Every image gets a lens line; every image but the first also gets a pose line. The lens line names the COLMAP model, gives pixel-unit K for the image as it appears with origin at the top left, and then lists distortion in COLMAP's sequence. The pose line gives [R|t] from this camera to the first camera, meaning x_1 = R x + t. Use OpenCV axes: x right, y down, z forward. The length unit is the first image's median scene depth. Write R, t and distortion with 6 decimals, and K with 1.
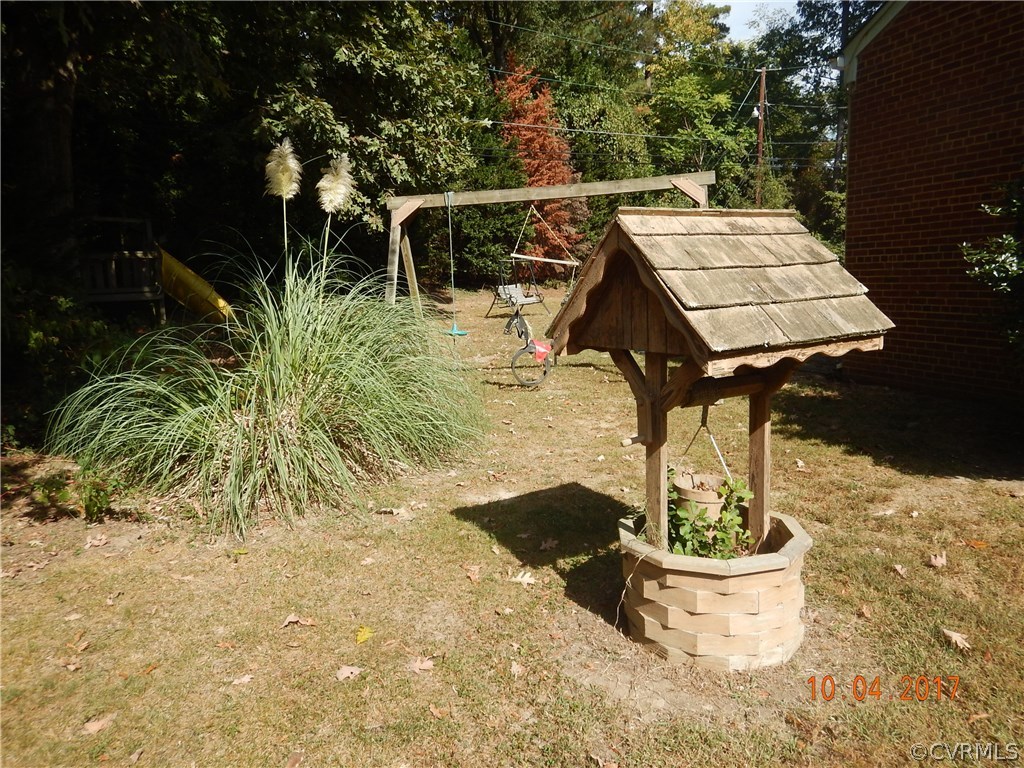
lens RADIAL K [[732.1, 0, 514.8], [0, 732.1, 381.9], [0, 0, 1]] dist [0.007752, 0.000159]
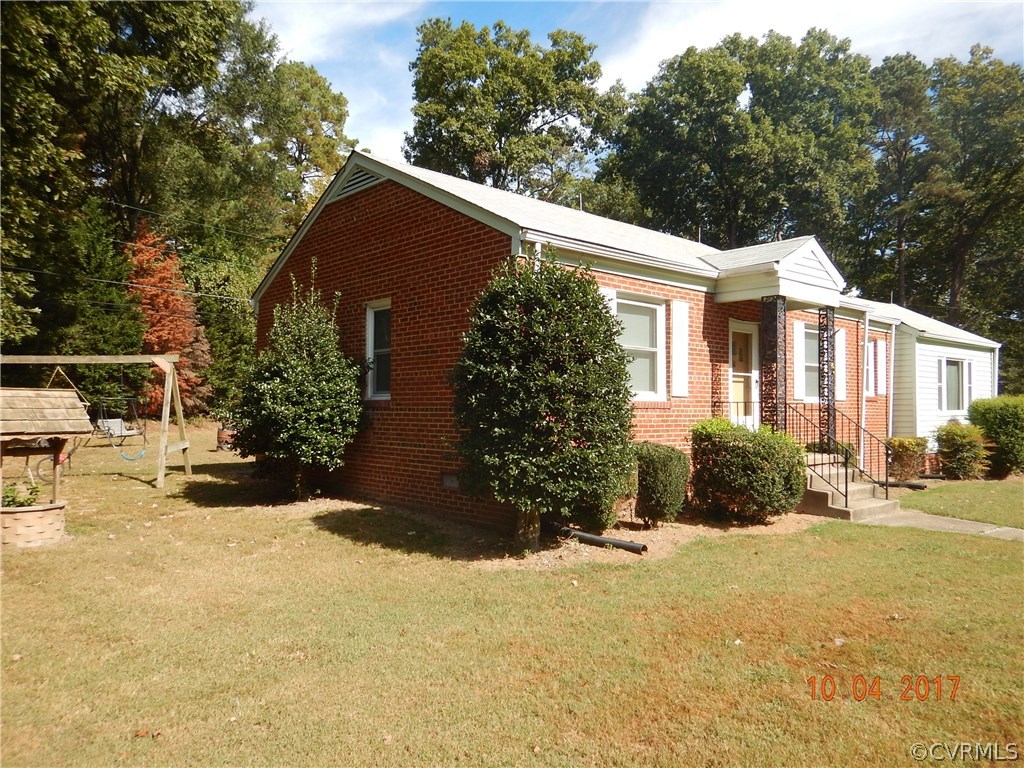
lens RADIAL K [[732.1, 0, 514.8], [0, 732.1, 381.9], [0, 0, 1]] dist [0.007752, 0.000159]
pose [[0.915358, 0.052671, 0.399180, 0.083592], [0.025215, 0.981962, -0.187389, 0.032373], [-0.401849, 0.181593, 0.897519, -0.231453]]
